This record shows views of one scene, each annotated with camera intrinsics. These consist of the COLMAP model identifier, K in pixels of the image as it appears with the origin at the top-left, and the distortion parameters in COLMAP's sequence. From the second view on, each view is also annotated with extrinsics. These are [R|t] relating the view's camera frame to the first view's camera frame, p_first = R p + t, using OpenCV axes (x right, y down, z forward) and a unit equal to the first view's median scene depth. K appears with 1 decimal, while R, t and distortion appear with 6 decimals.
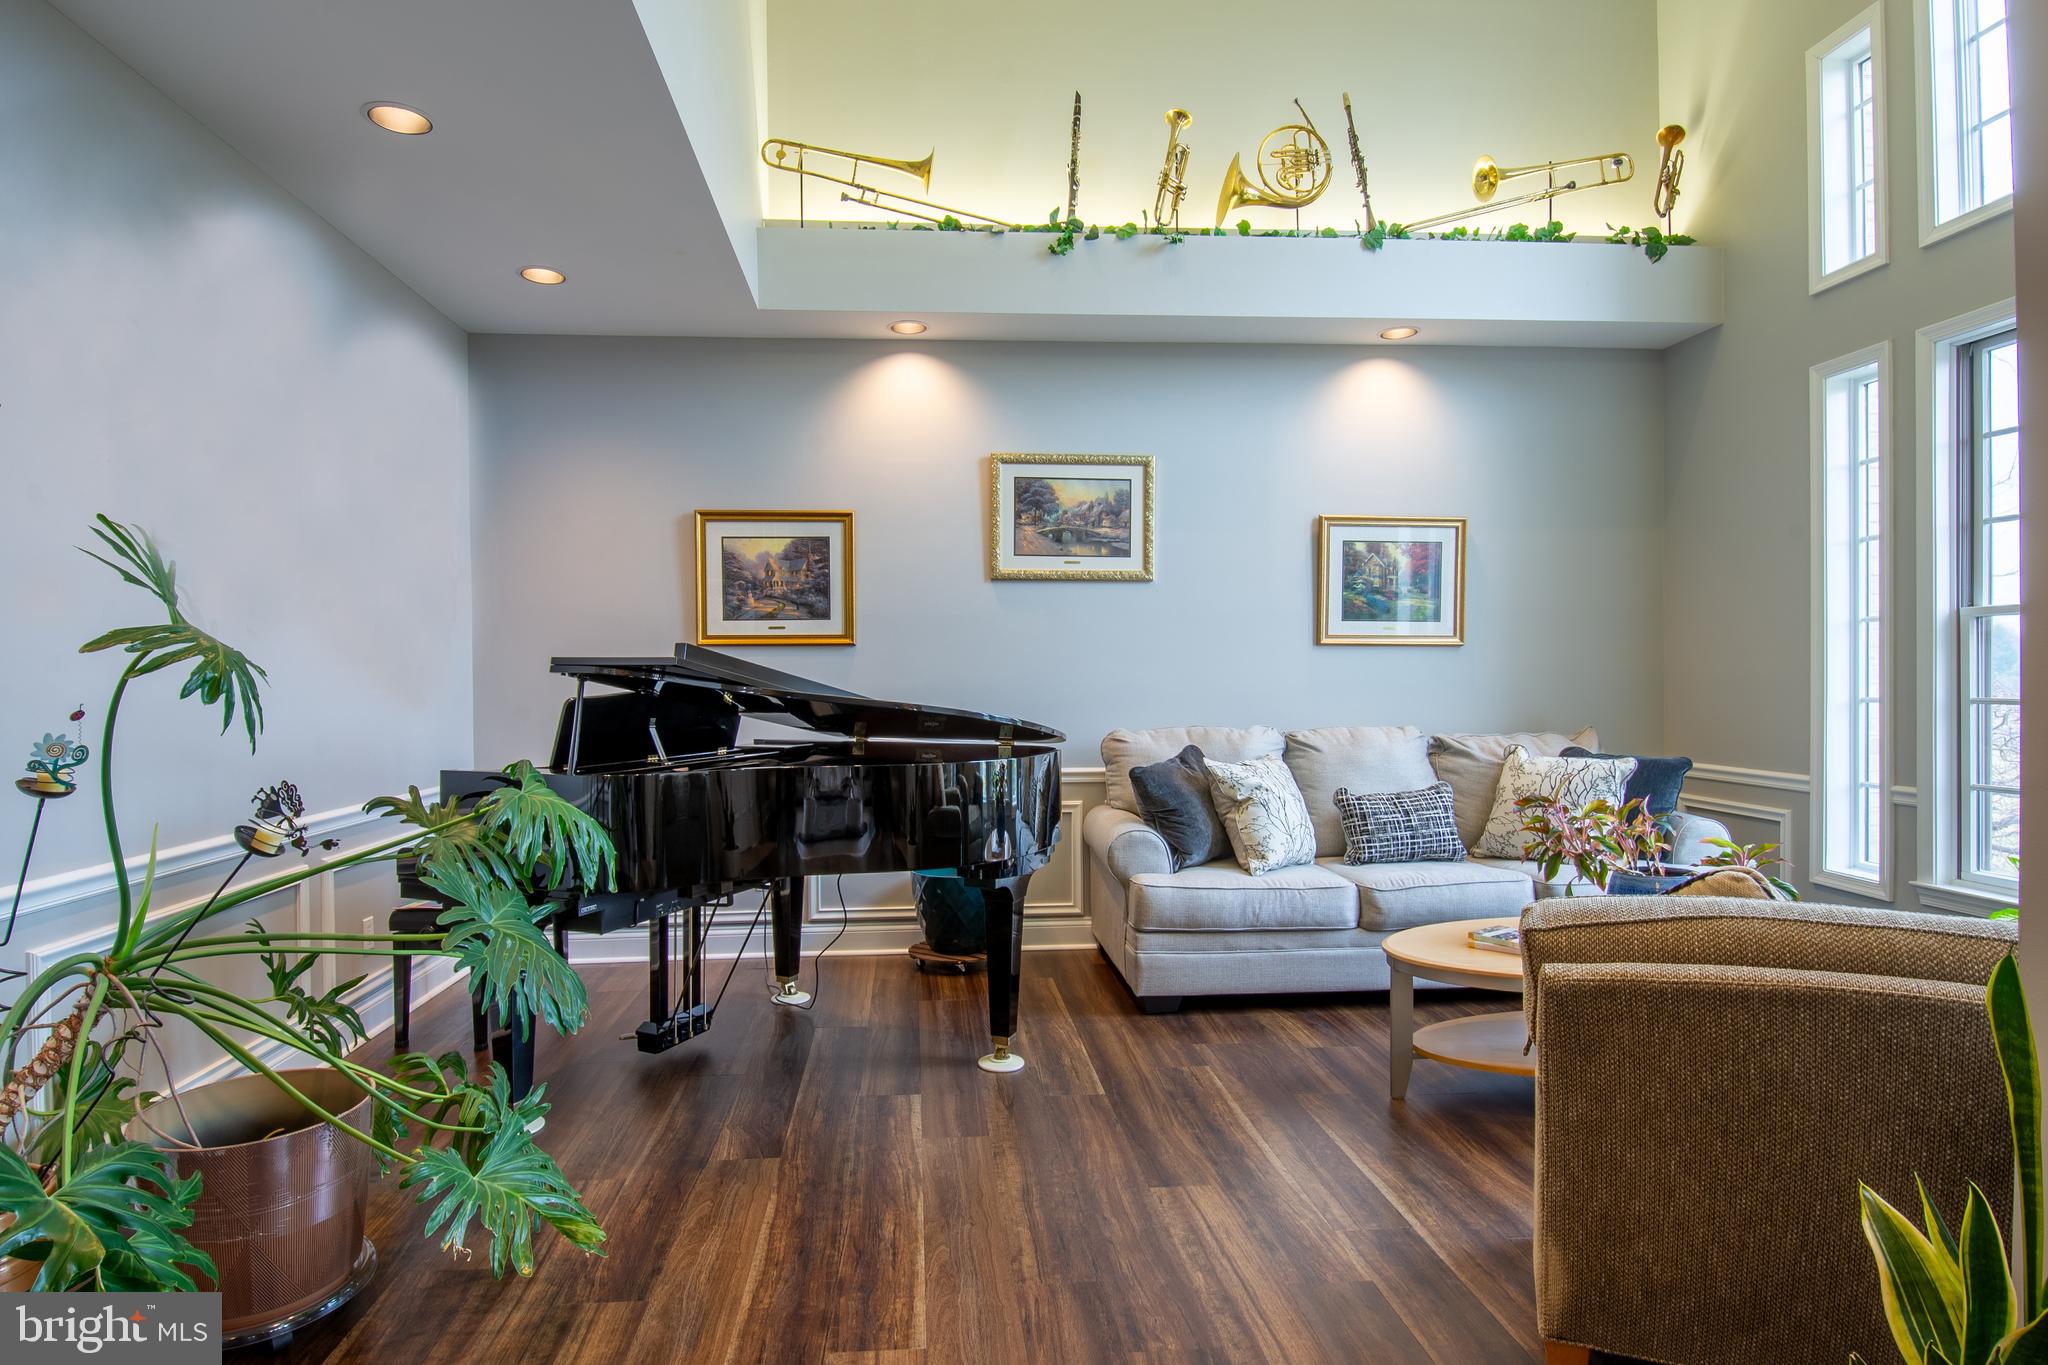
lens RADIAL K [[1120.1, 0, 1021.7], [0, 1120.1, 682.0], [0, 0, 1]] dist [0.029422, -0.000316]
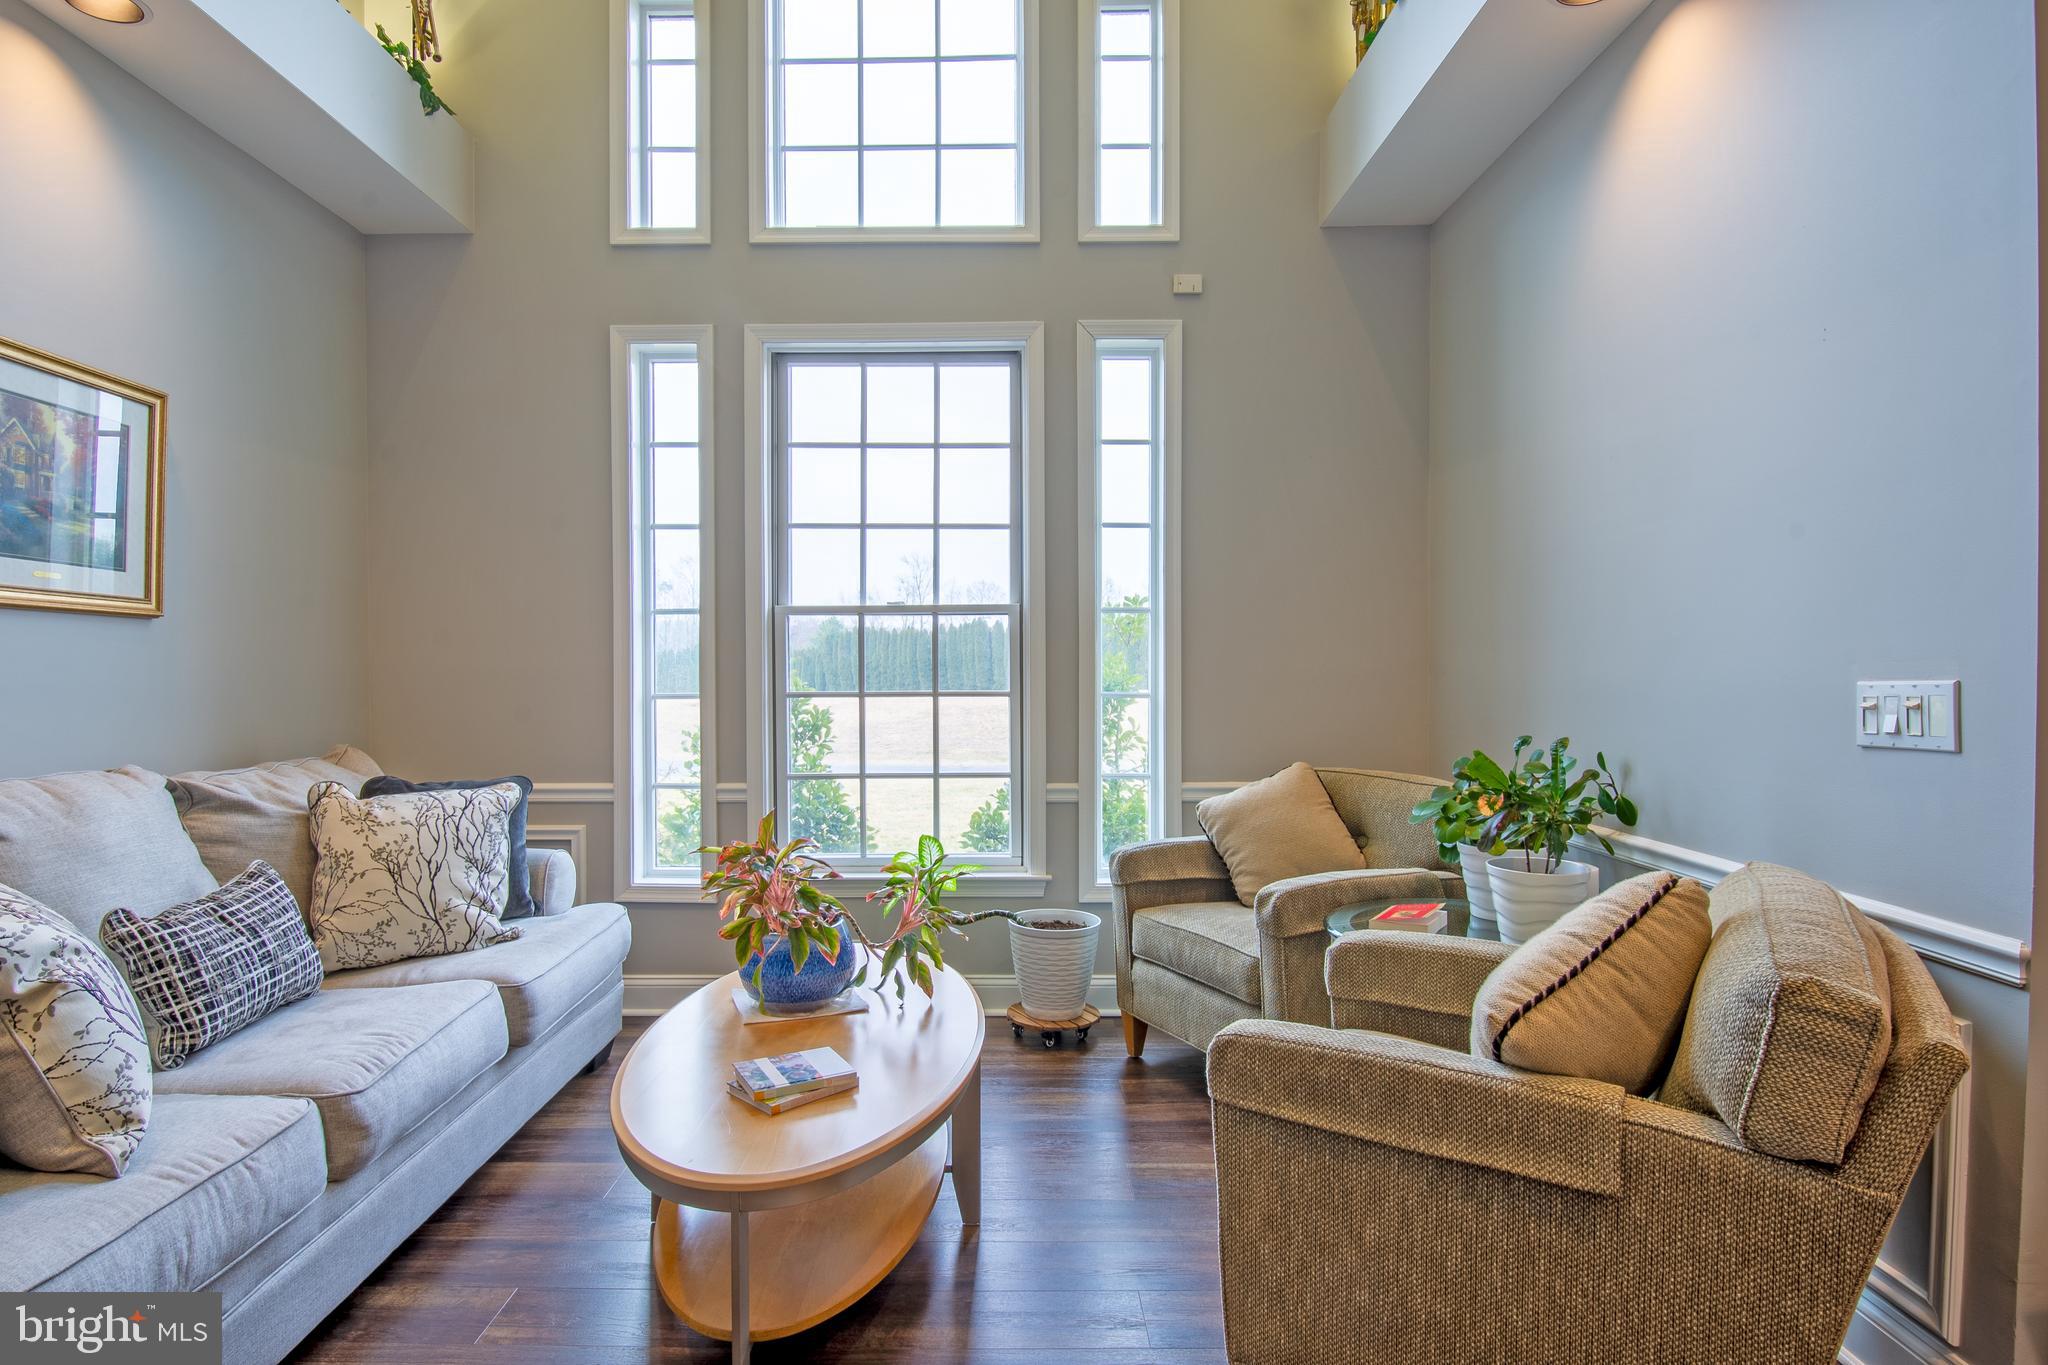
lens RADIAL K [[1120.1, 0, 1022.1], [0, 1120.1, 669.1], [0, 0, 1]] dist [0.029422, -0.000316]
pose [[0.142884, 0.004699, 0.989728, -0.134580], [0.000931, 0.999988, -0.004882, -0.002960], [-0.989739, 0.001619, 0.142878, 0.570969]]
